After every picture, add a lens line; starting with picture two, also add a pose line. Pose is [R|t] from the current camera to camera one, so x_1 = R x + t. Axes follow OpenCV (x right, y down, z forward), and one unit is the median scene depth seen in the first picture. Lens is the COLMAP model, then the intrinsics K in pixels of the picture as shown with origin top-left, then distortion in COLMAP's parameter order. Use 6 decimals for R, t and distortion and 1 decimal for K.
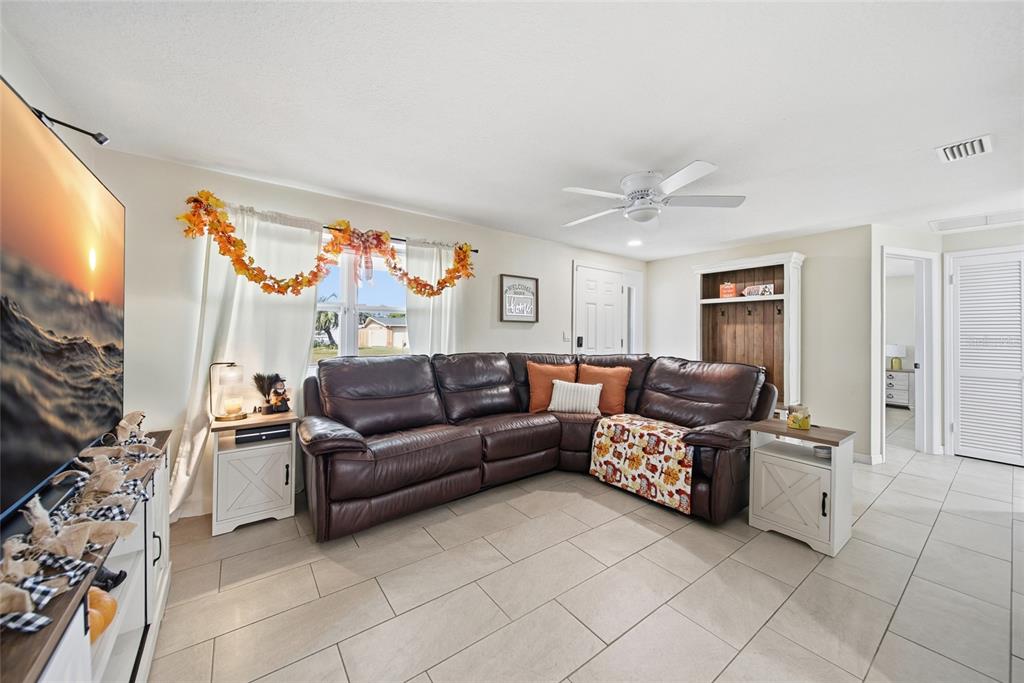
lens RADIAL K [[367.5, 0, 508.7], [0, 367.5, 336.0], [0, 0, 1]] dist [0.000189, -0.000003]
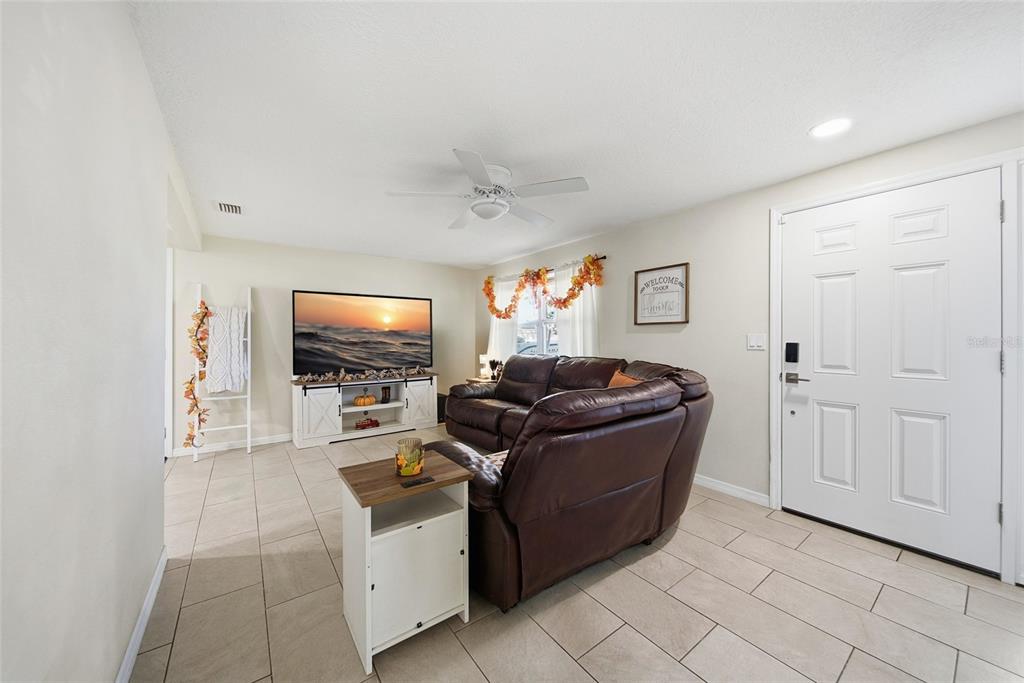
lens RADIAL K [[368.4, 0, 510.4], [0, 368.4, 335.7], [0, 0, 1]] dist [-0.001511, -0.000346]
pose [[0.004831, -0.009227, -0.999946, 0.862207], [0.007189, 0.999932, -0.009192, -0.008259], [0.999962, -0.007144, 0.004897, 0.691559]]
